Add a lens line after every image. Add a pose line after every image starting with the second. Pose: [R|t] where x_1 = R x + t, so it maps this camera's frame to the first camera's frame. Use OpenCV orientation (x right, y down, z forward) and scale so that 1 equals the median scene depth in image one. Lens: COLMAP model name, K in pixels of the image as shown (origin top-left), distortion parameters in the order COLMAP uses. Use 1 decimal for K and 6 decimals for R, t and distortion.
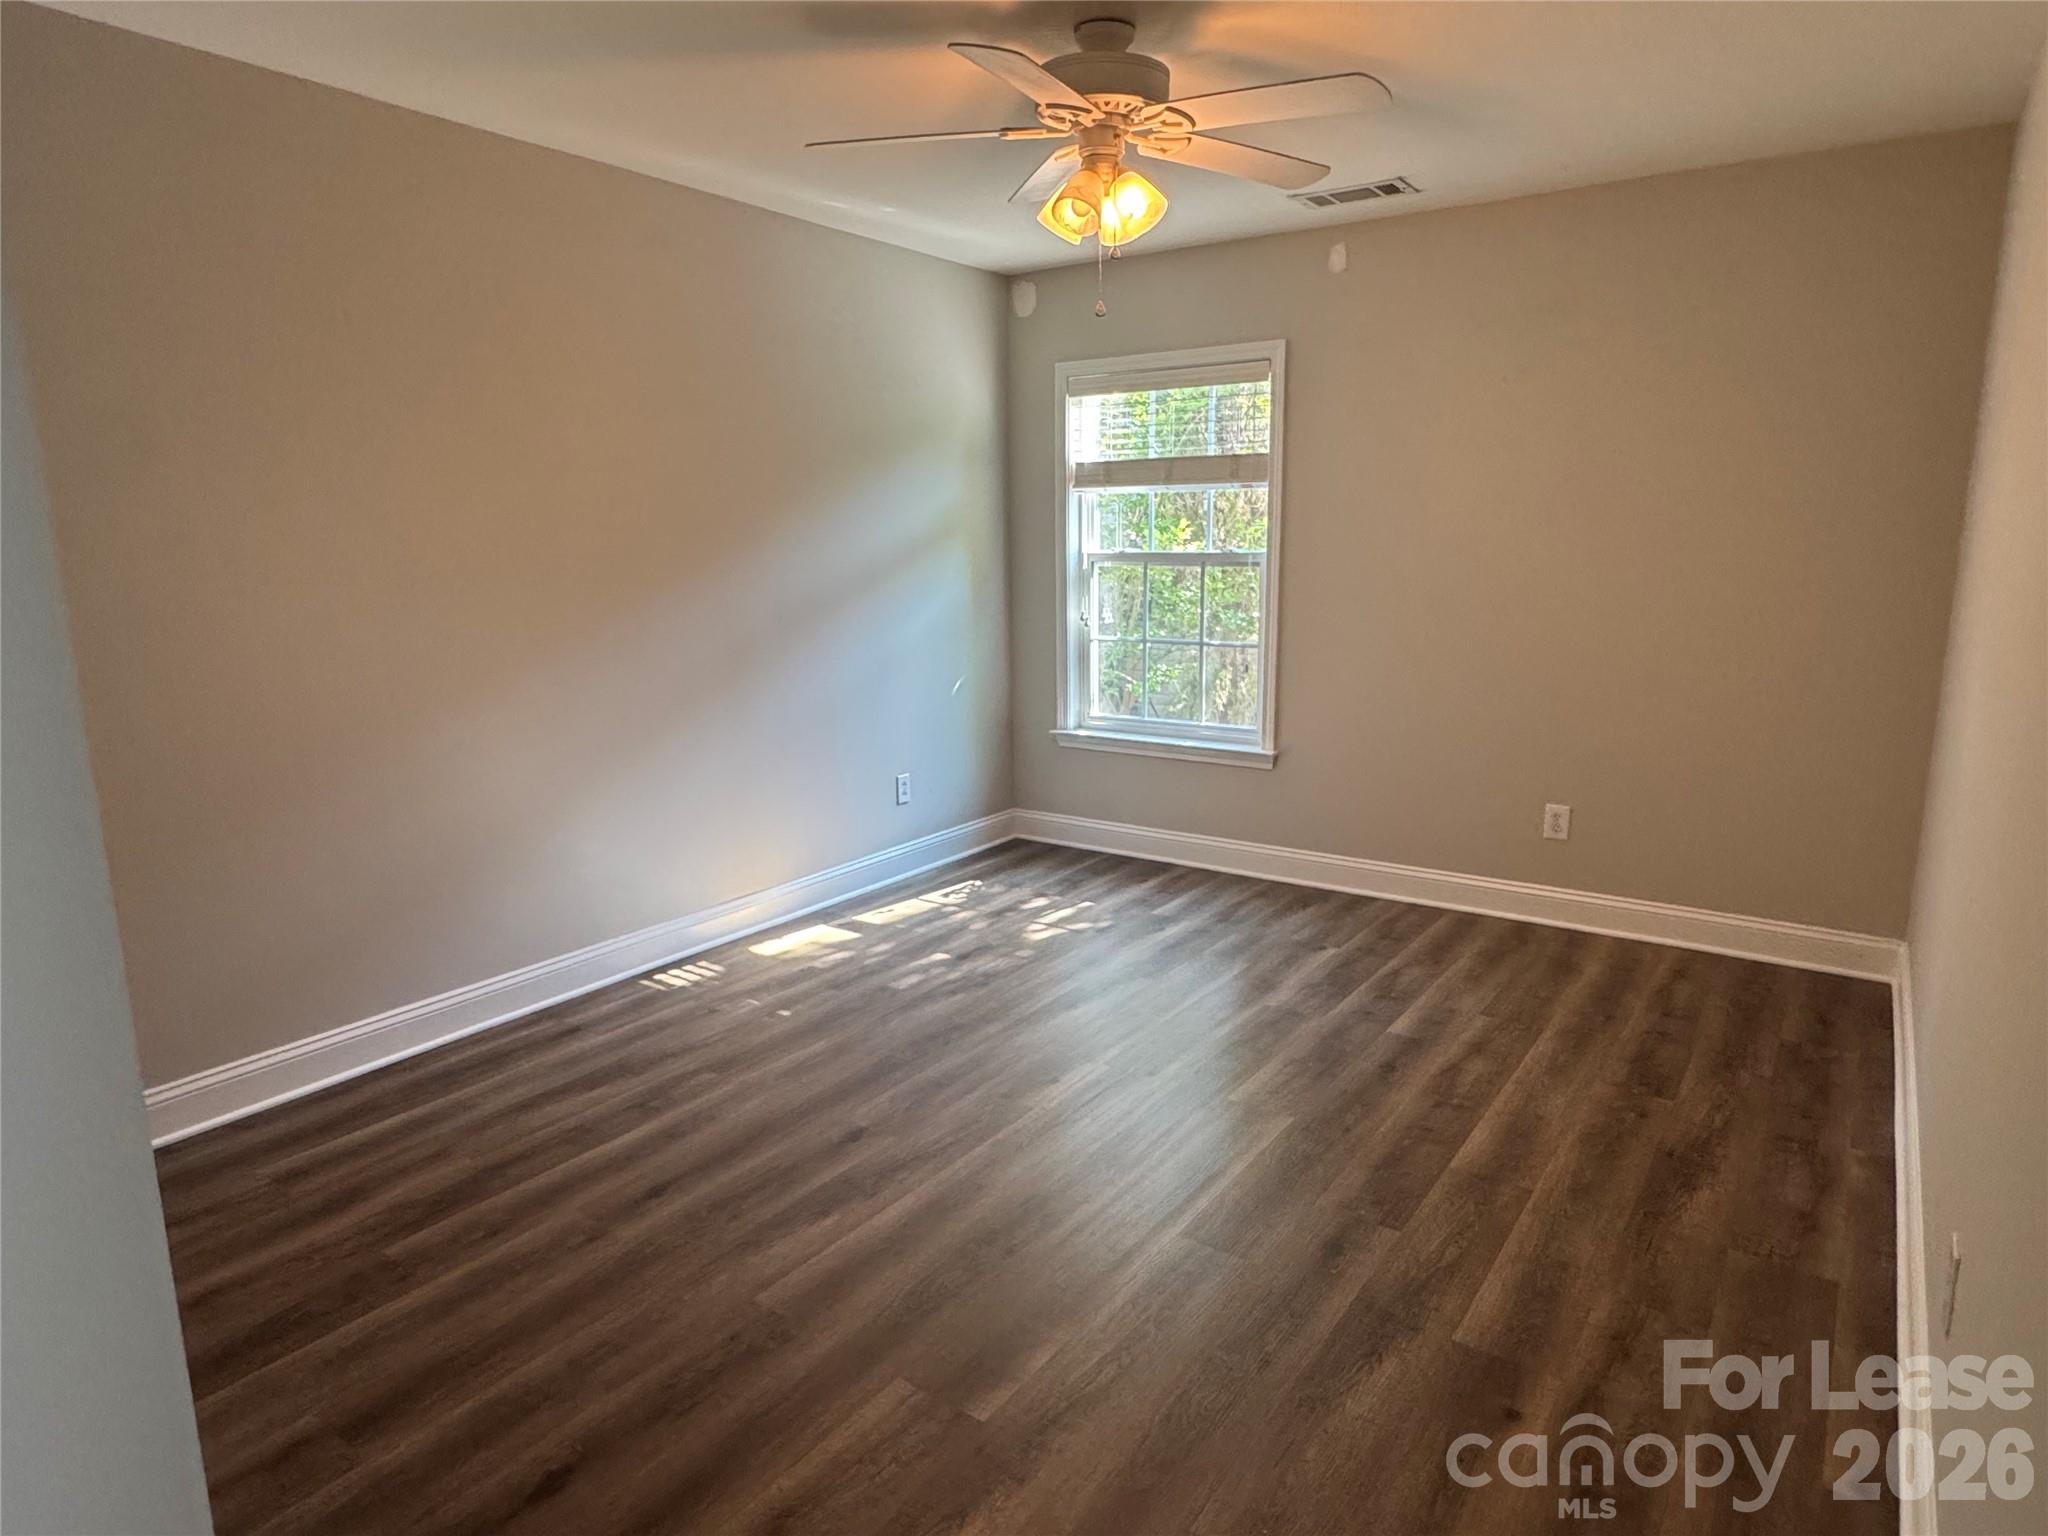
lens RADIAL K [[1202.3, 0, 1024.5], [0, 1202.3, 767.7], [0, 0, 1]] dist [-0.027528, -0.000179]
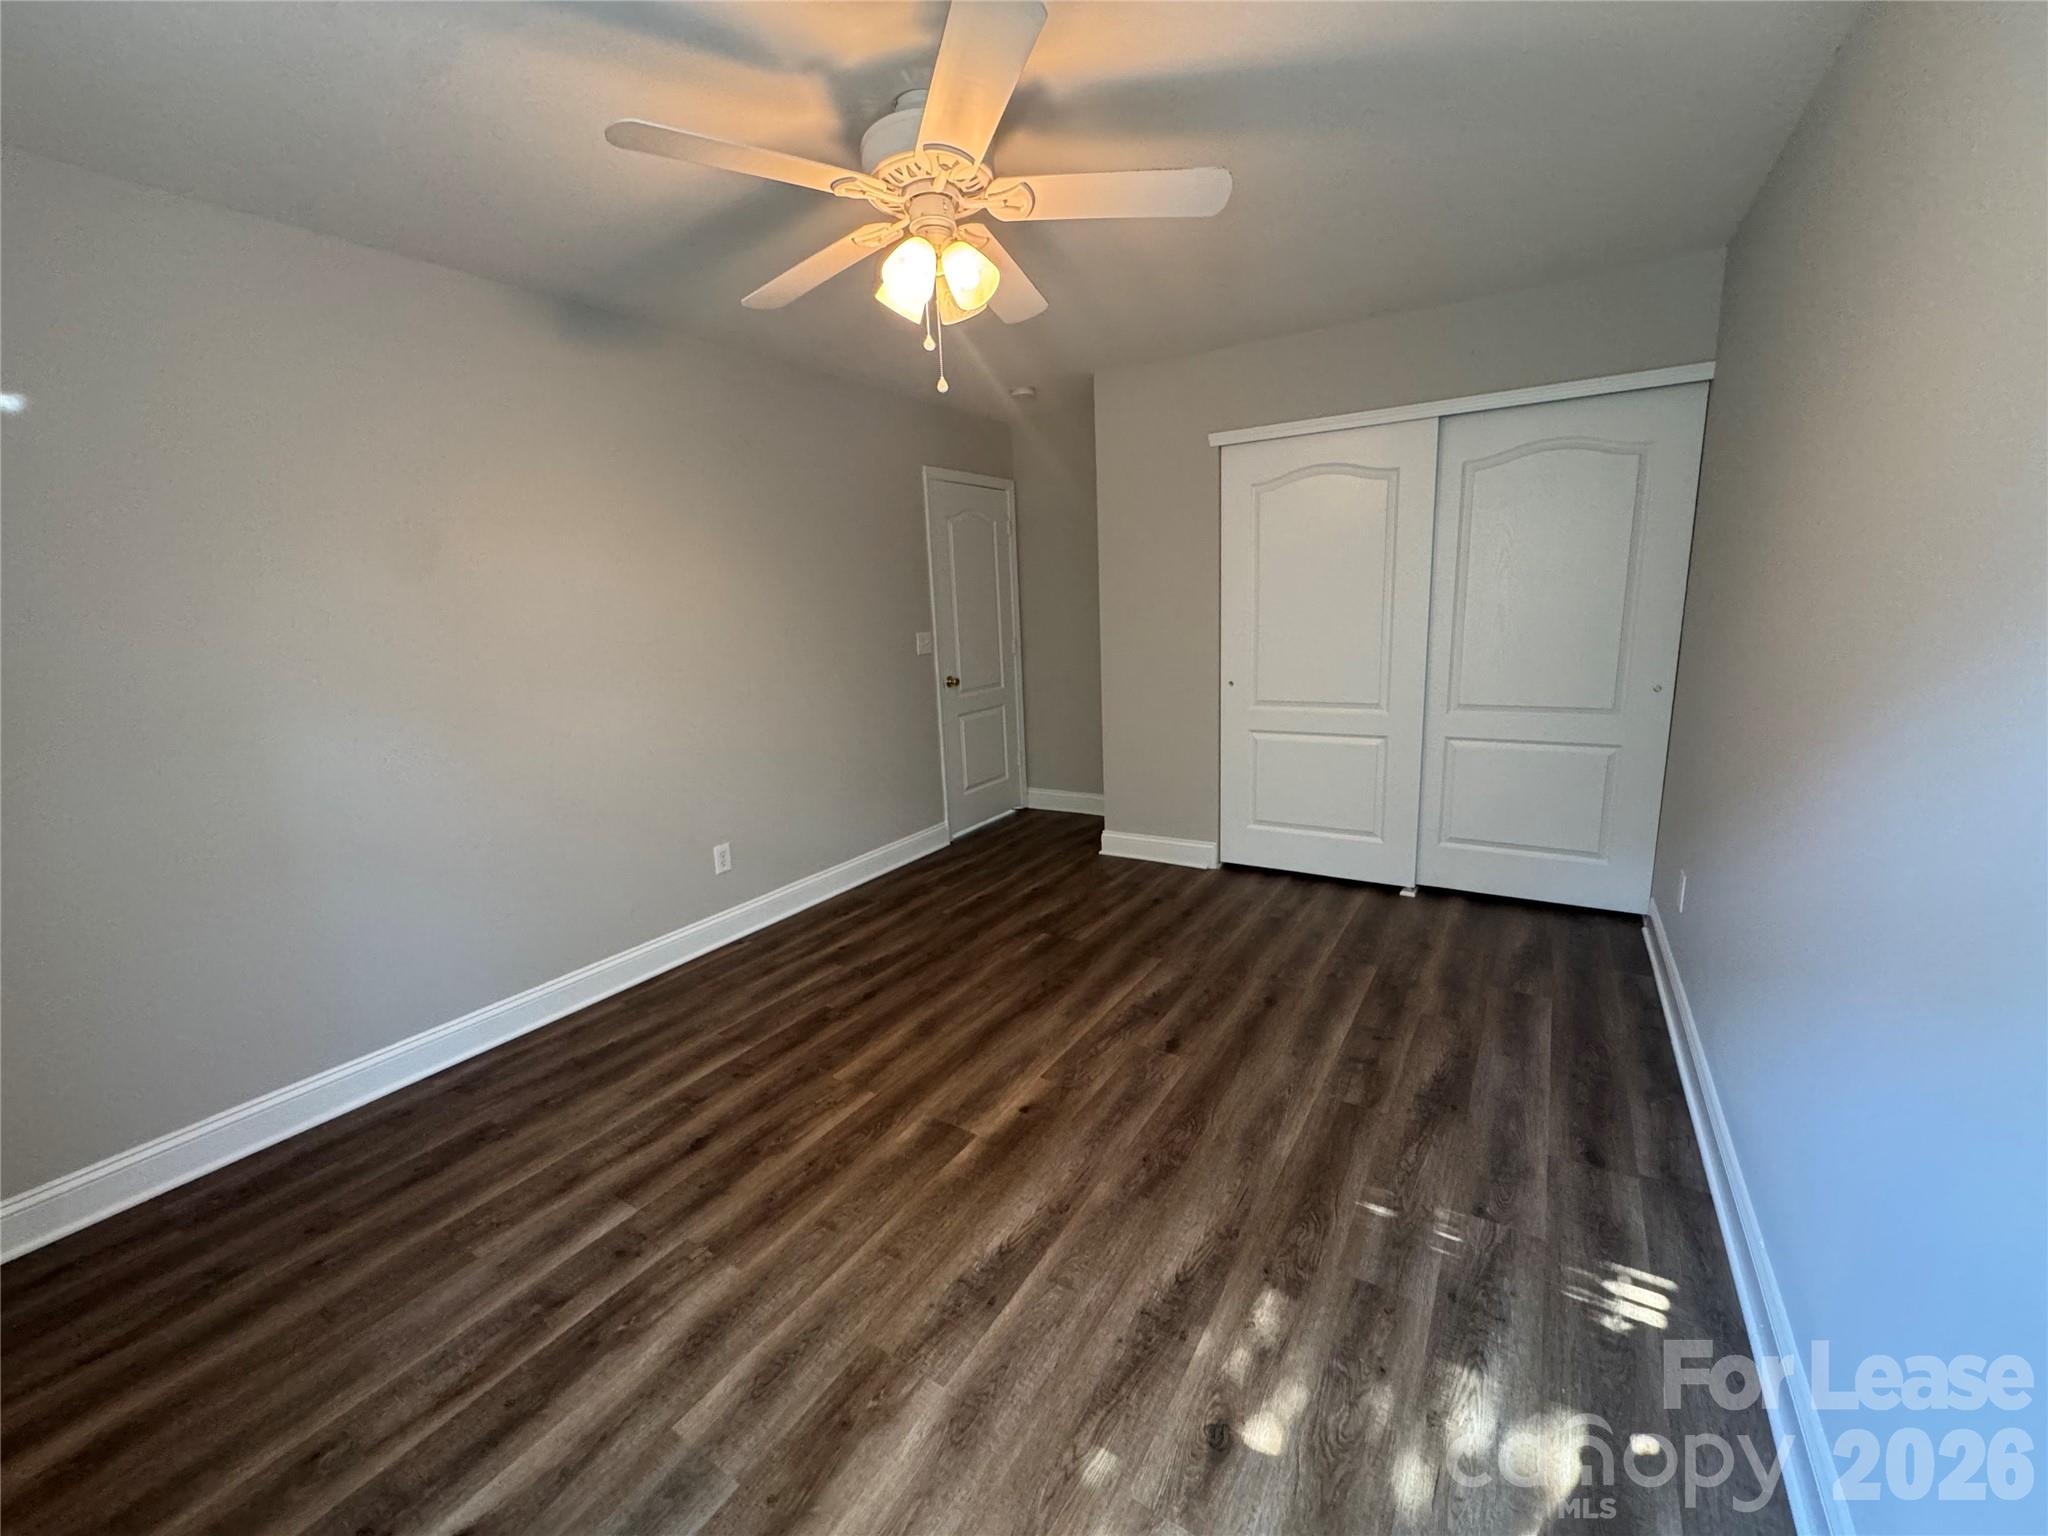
lens RADIAL K [[827.1, 0, 1021.9], [0, 827.1, 767.4], [0, 0, 1]] dist [0.012131, 0.000085]
pose [[-0.997531, 0.061099, -0.034632, 0.031011], [0.042908, 0.920574, 0.388205, -0.282143], [0.055600, 0.385760, -0.920922, 1.410716]]
